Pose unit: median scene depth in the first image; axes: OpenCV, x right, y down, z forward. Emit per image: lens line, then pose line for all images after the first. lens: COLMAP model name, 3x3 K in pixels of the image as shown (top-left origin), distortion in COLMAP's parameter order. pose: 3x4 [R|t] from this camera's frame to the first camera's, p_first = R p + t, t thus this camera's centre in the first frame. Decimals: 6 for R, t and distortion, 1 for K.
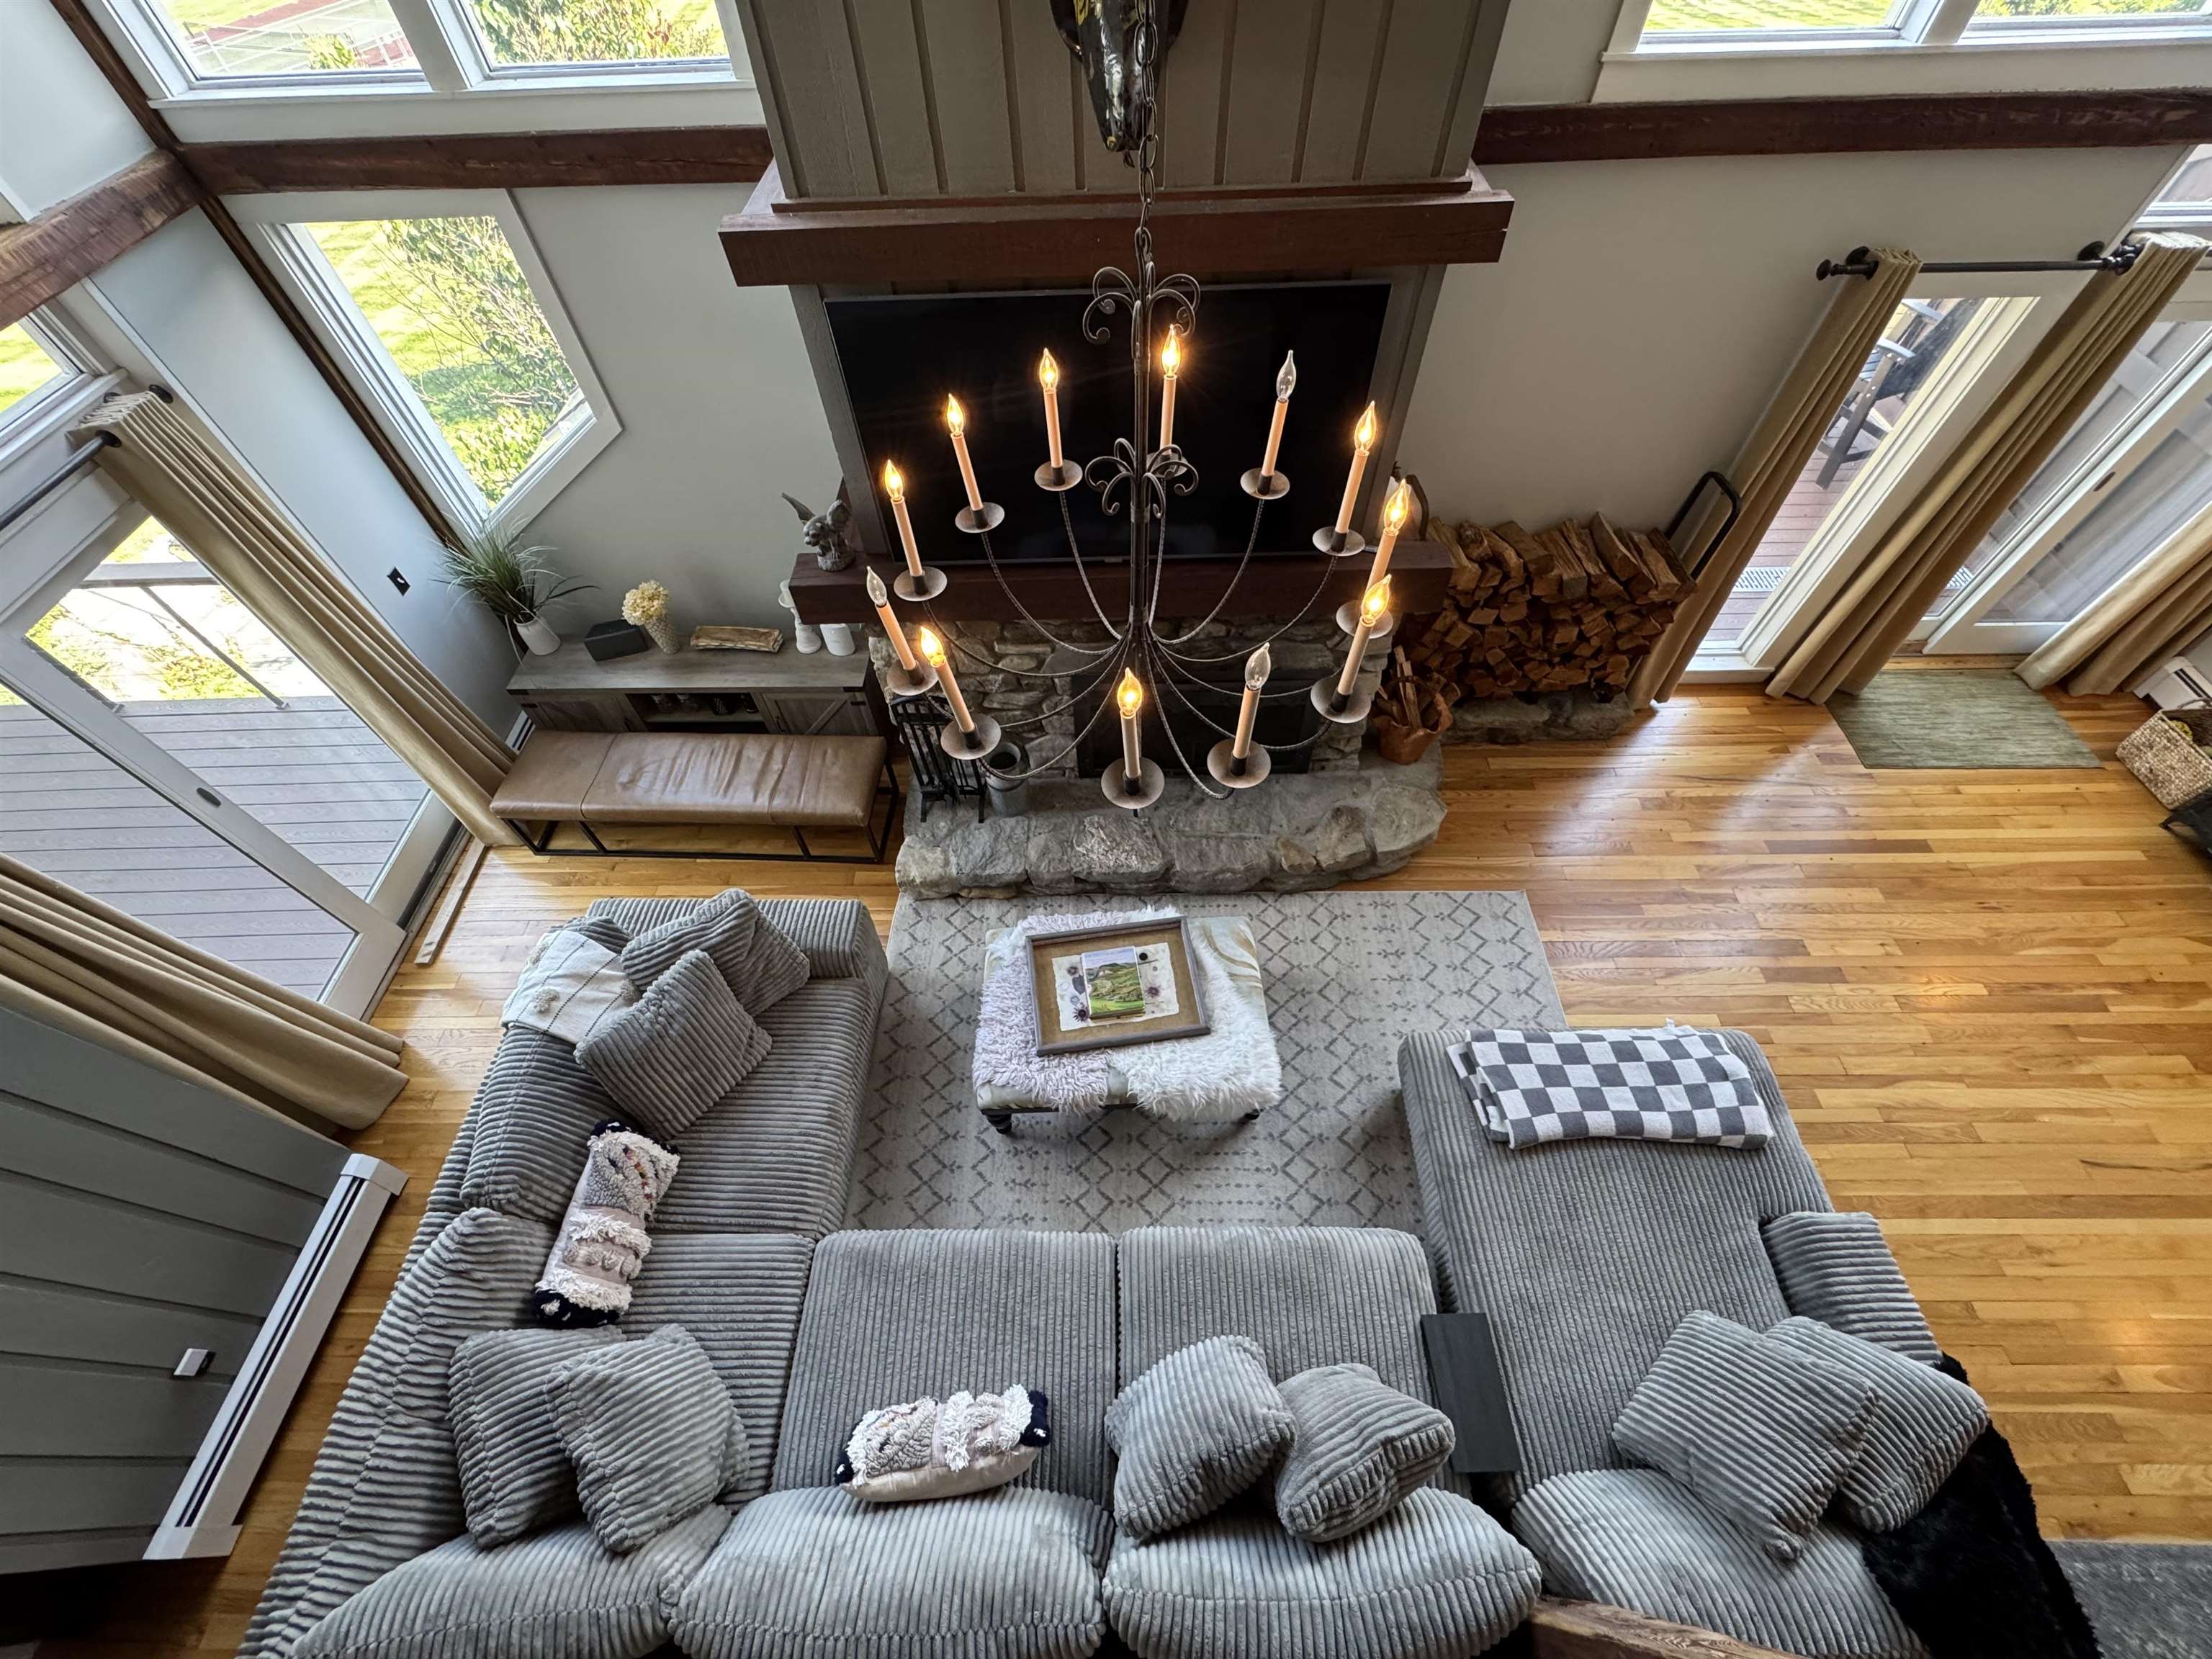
lens RADIAL K [[884.9, 0, 1099.5], [0, 884.9, 820.6], [0, 0, 1]] dist [-0.003563, 0.000577]
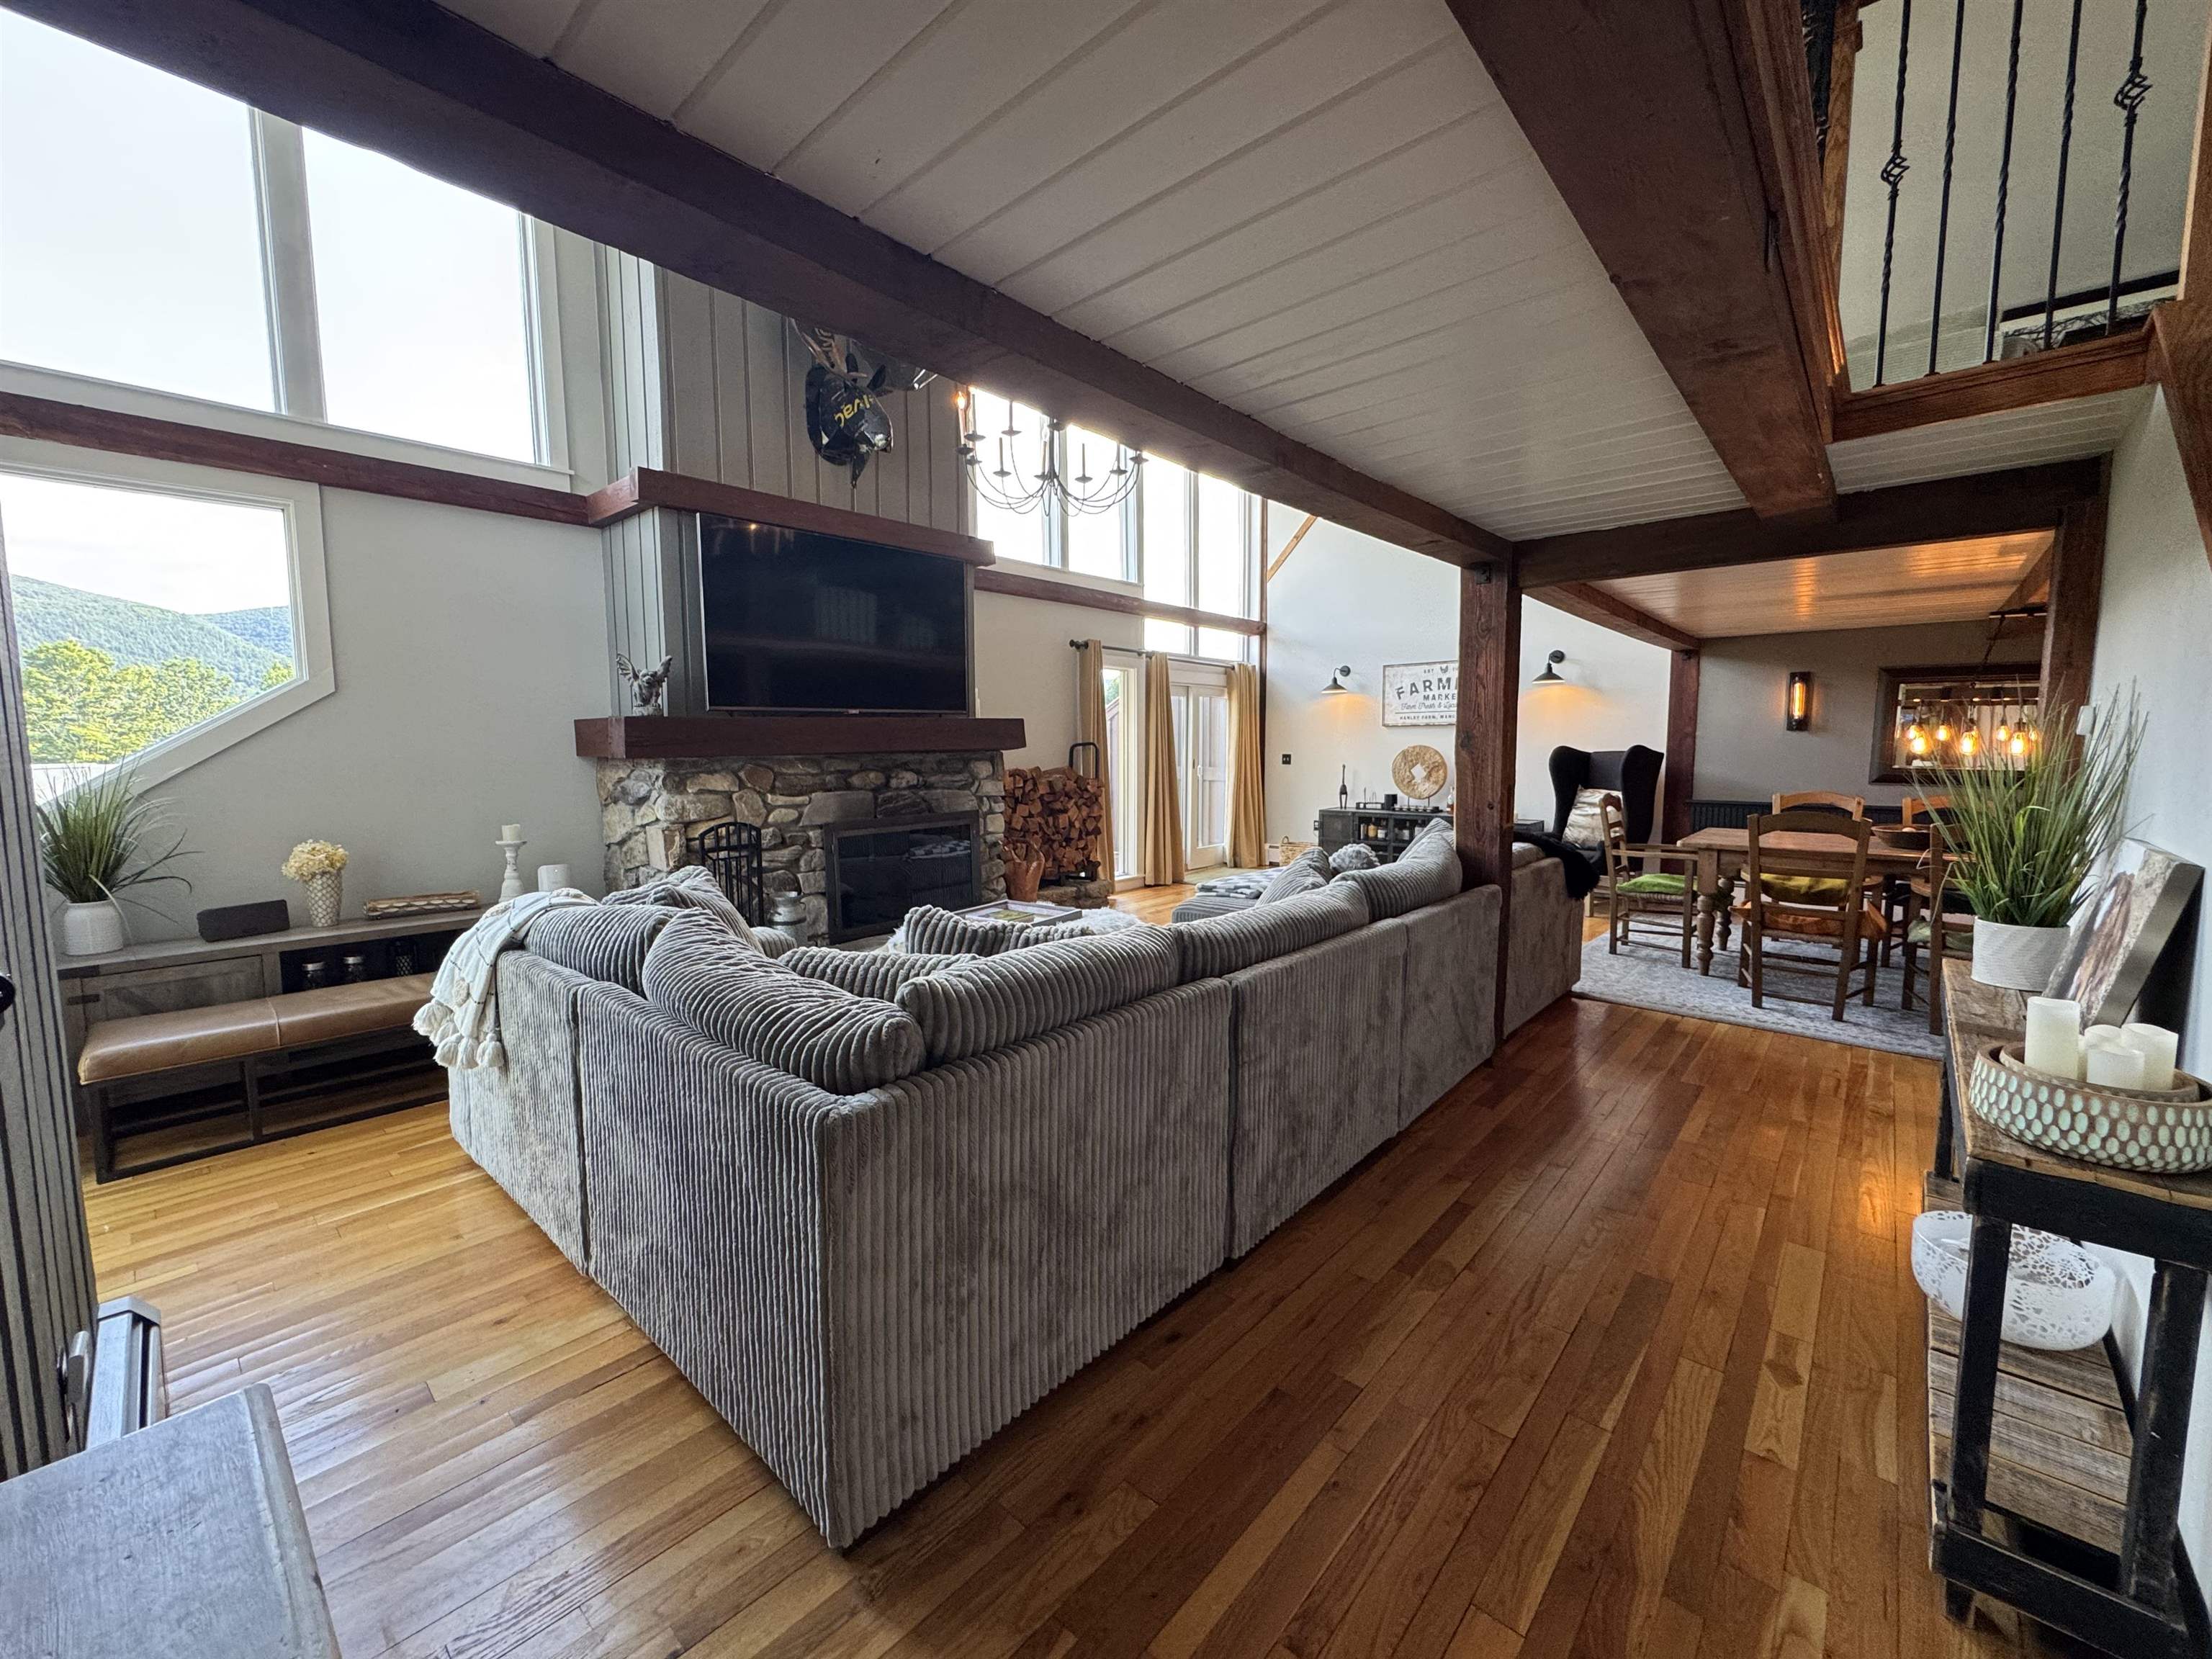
lens RADIAL K [[884.9, 0, 1104.4], [0, 884.9, 821.3], [0, 0, 1]] dist [-0.003563, 0.000577]
pose [[0.660367, -0.046016, 0.749531, -0.828984], [0.601191, 0.630493, -0.490966, 0.809926], [-0.449982, 0.774829, 0.444022, 0.283099]]
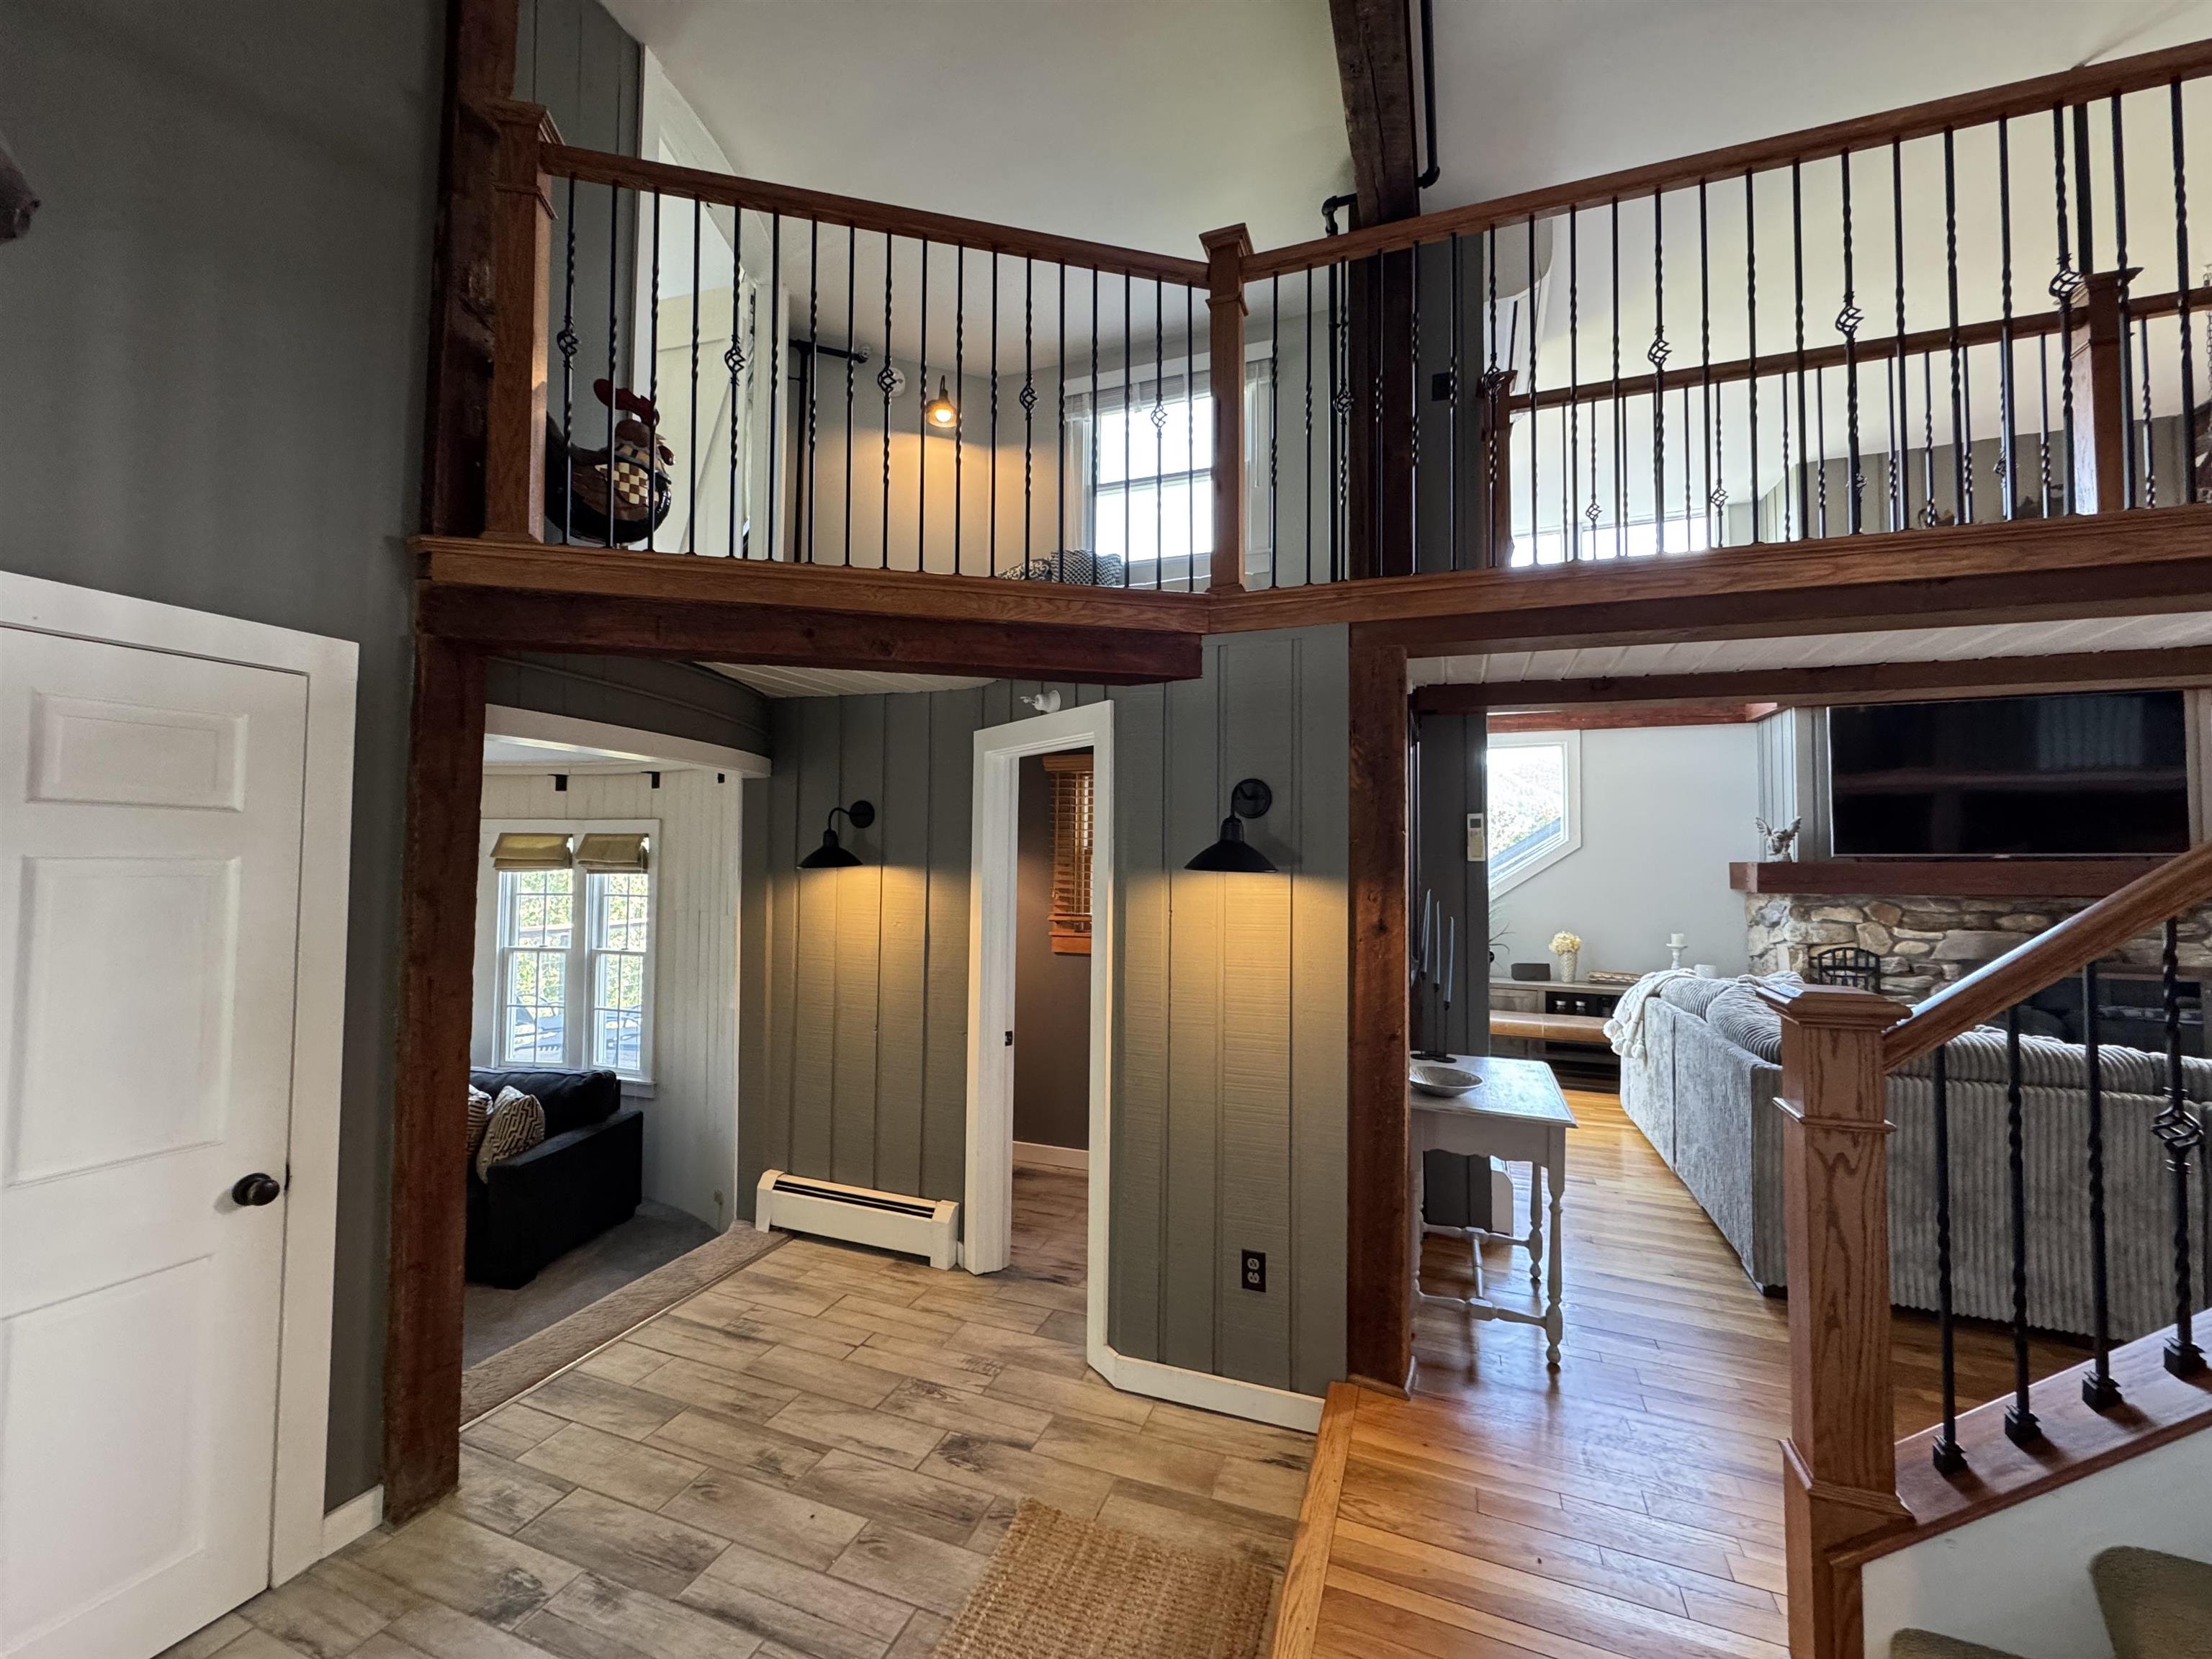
lens RADIAL K [[884.9, 0, 1102.5], [0, 884.9, 824.4], [0, 0, 1]] dist [-0.003563, 0.000577]
pose [[0.934309, 0.019325, -0.355939, -0.919104], [-0.306533, 0.553217, -0.774589, 1.379343], [0.181943, 0.832813, 0.522800, -0.164954]]
